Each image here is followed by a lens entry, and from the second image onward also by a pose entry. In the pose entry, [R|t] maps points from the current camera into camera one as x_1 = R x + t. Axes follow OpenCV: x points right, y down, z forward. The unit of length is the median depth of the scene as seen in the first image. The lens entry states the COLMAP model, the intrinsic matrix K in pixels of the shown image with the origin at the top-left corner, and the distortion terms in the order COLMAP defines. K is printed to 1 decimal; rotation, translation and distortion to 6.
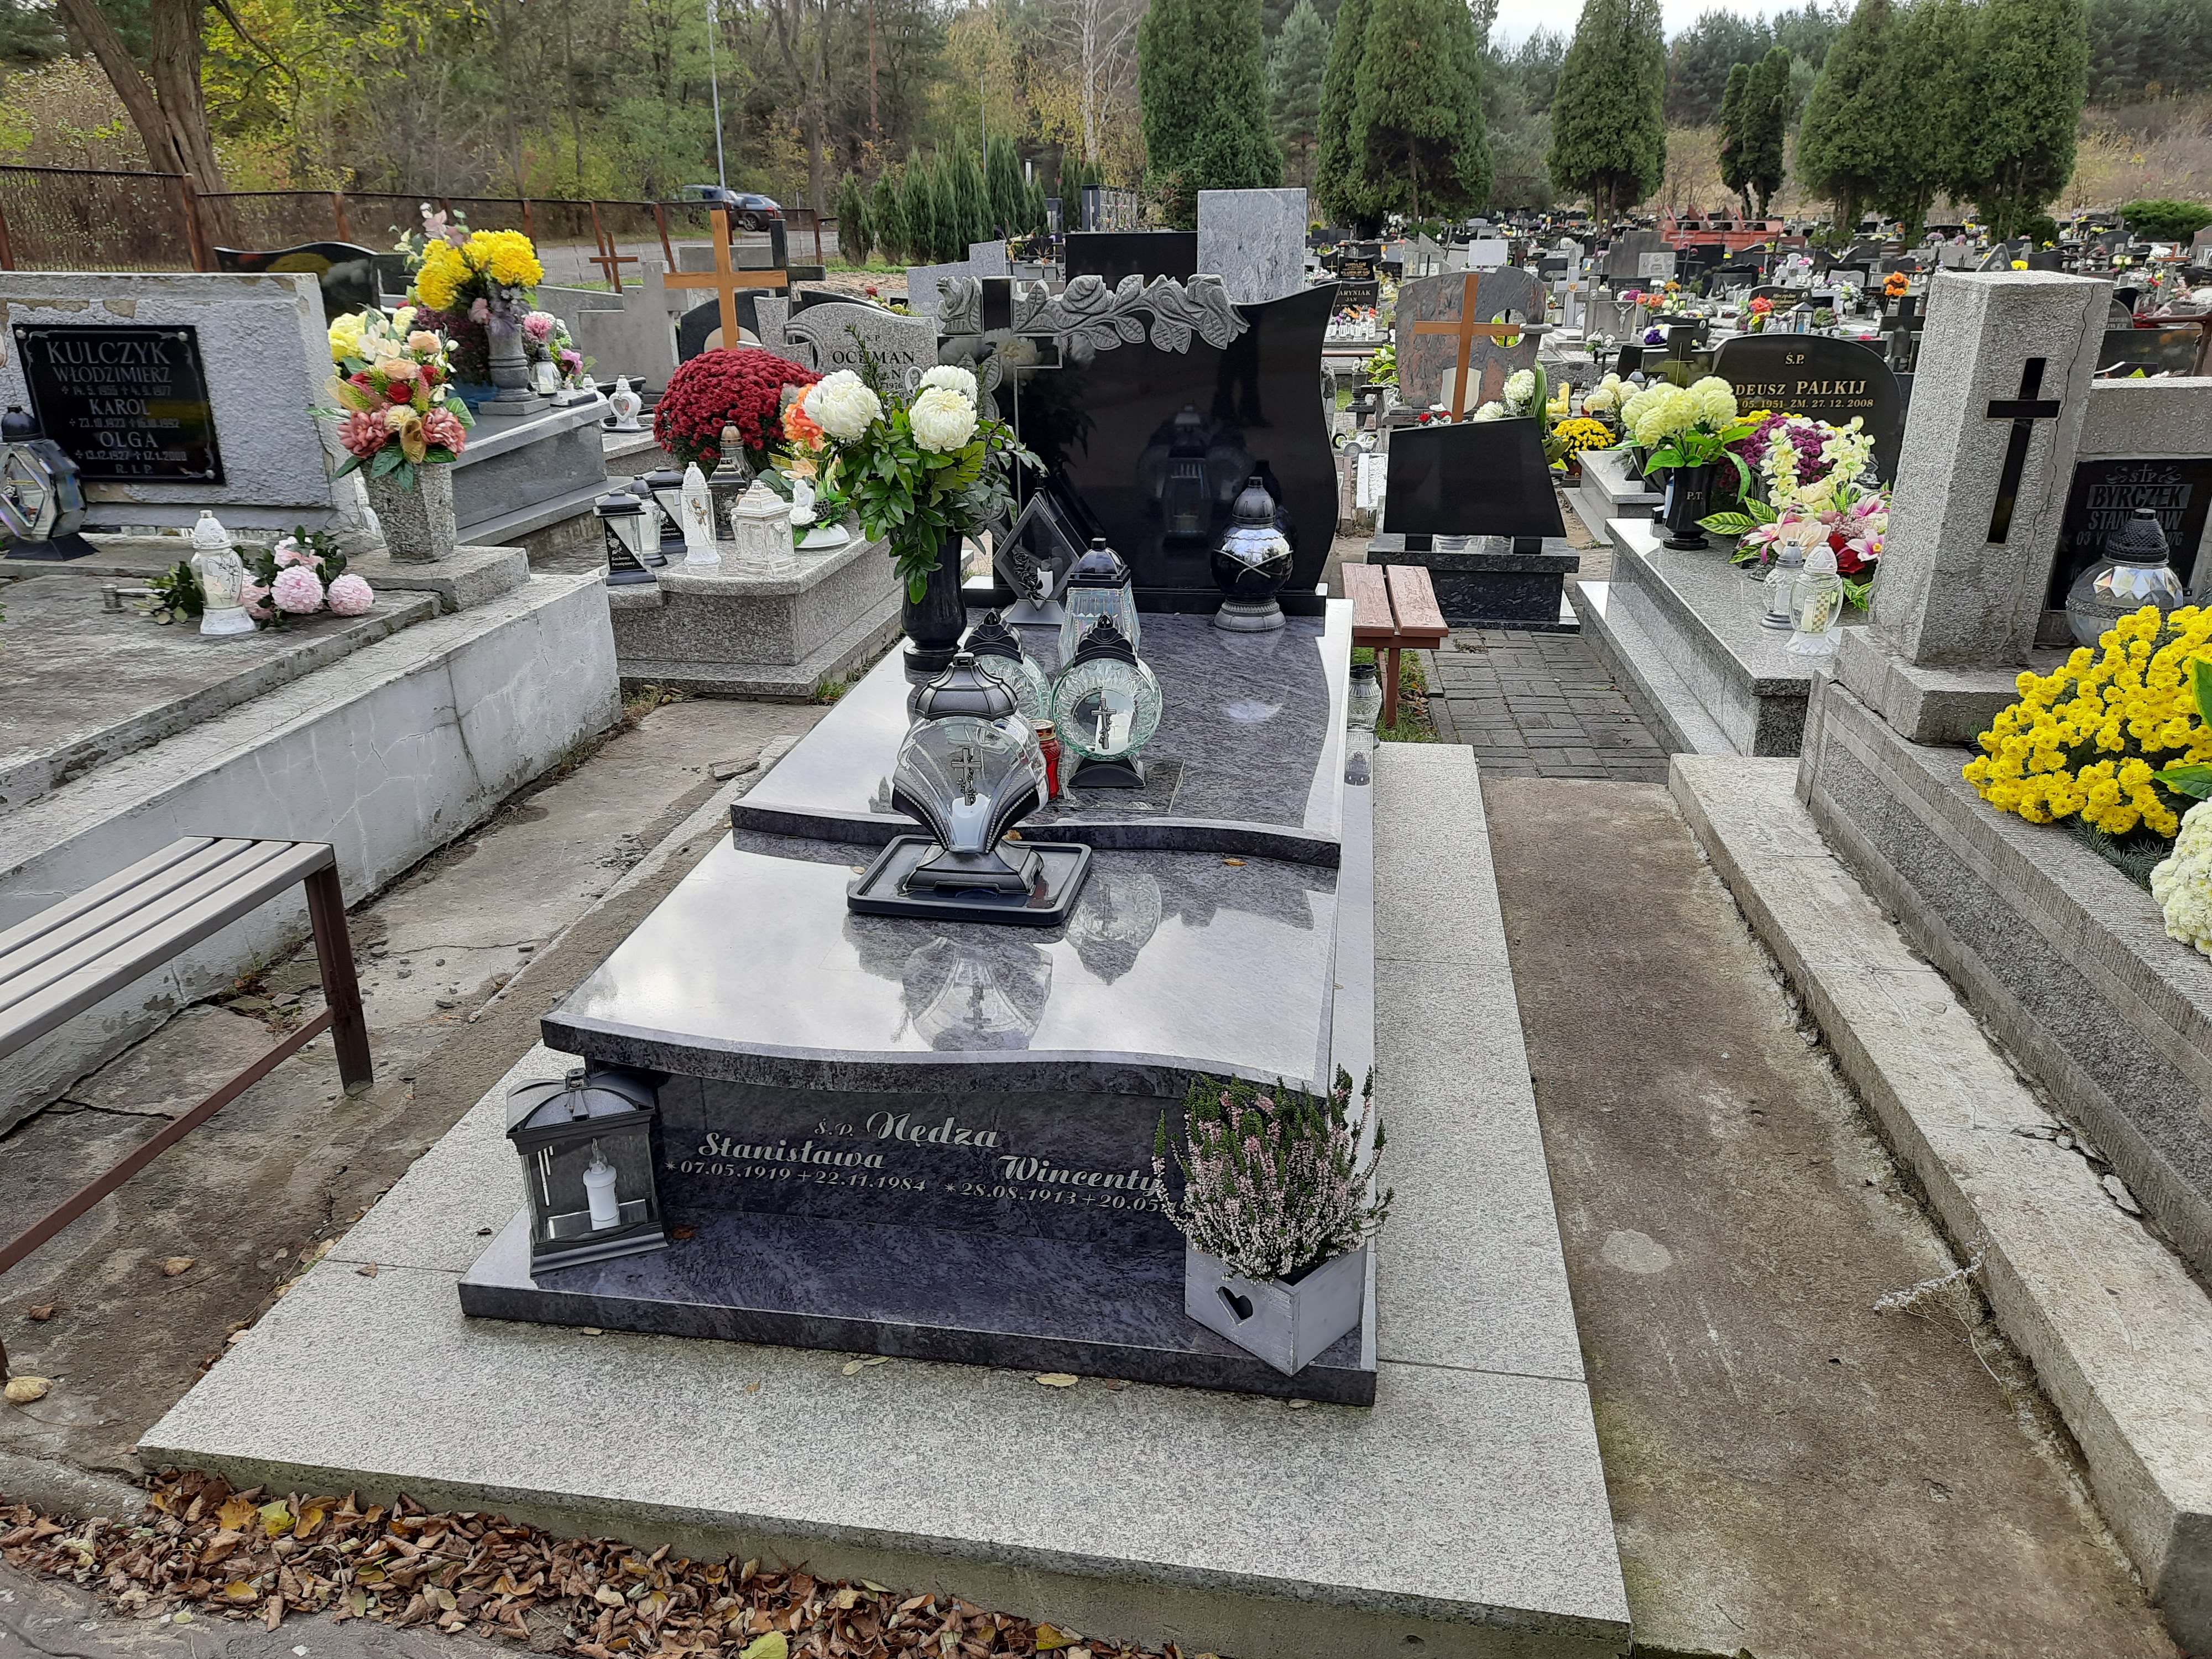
lens RADIAL K [[1604.6, 0, 1107.8], [0, 1604.6, 827.1], [0, 0, 1]] dist [0.034981, -0.022101]
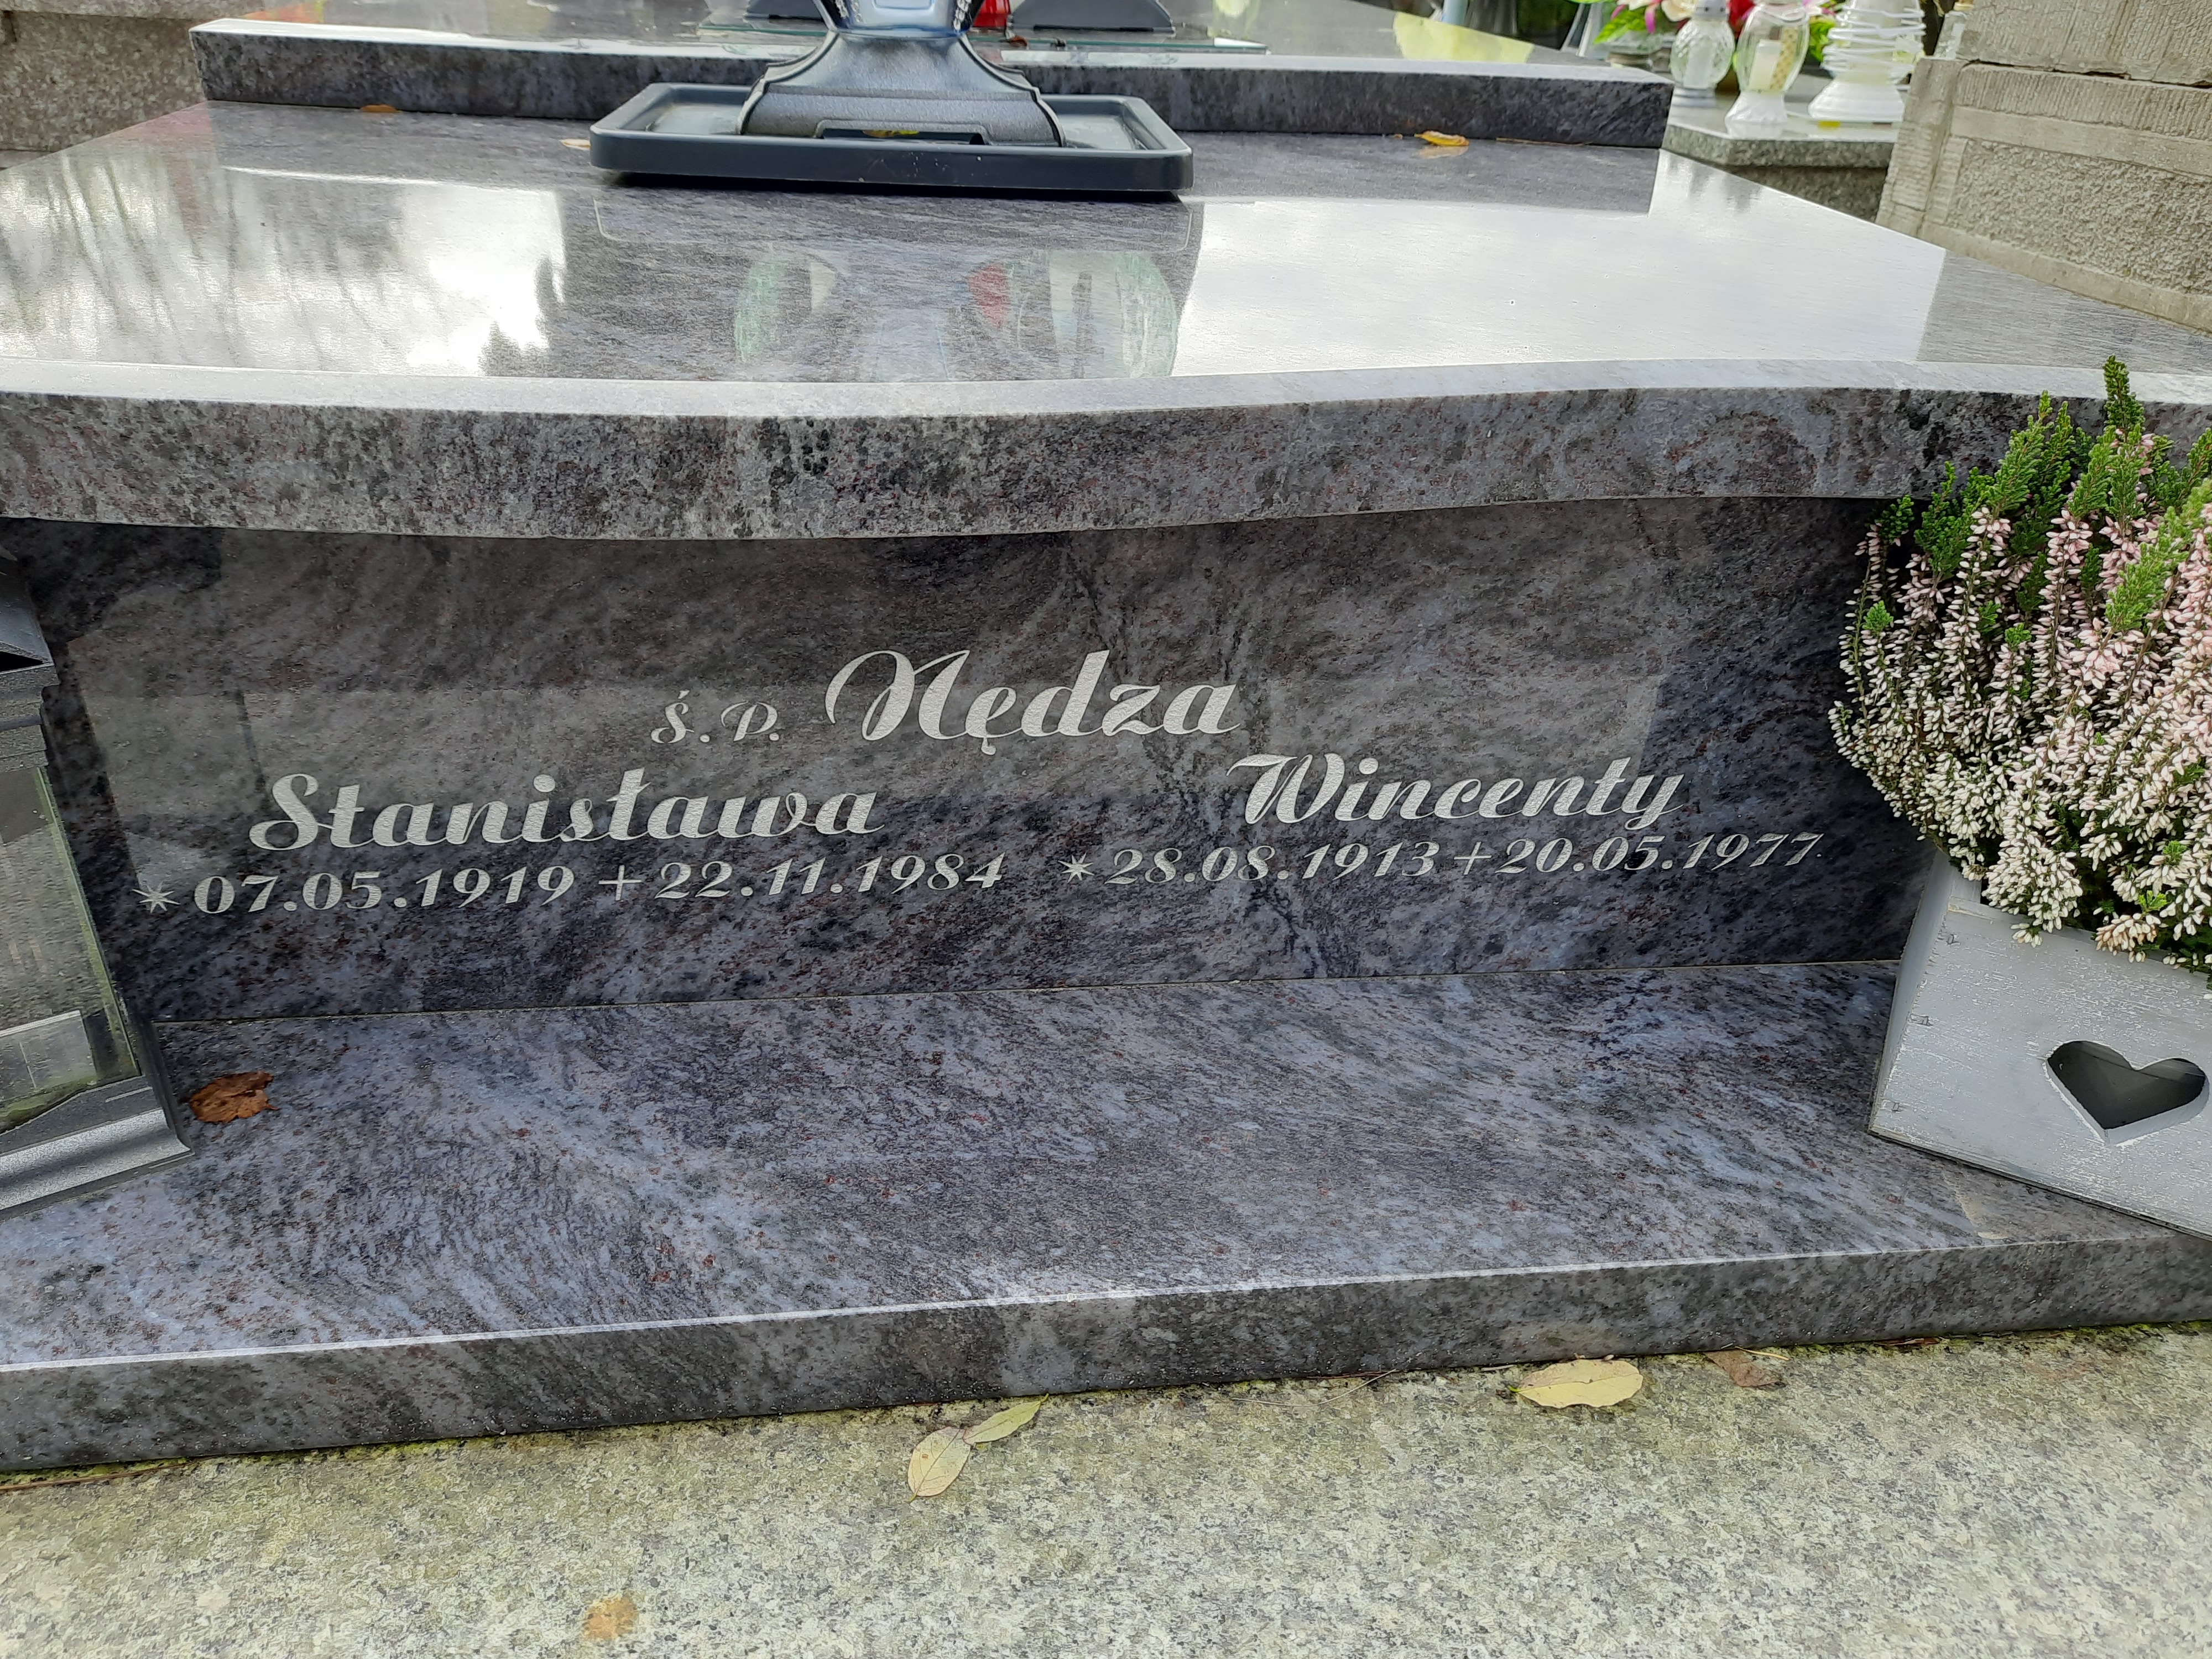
lens RADIAL K [[1604.6, 0, 1102.4], [0, 1604.6, 842.9], [0, 0, 1]] dist [0.034981, -0.022101]
pose [[0.959295, -0.096968, 0.265237, -0.185483], [0.053112, 0.984391, 0.167790, 0.163615], [-0.277368, -0.146873, 0.949471, 0.681914]]
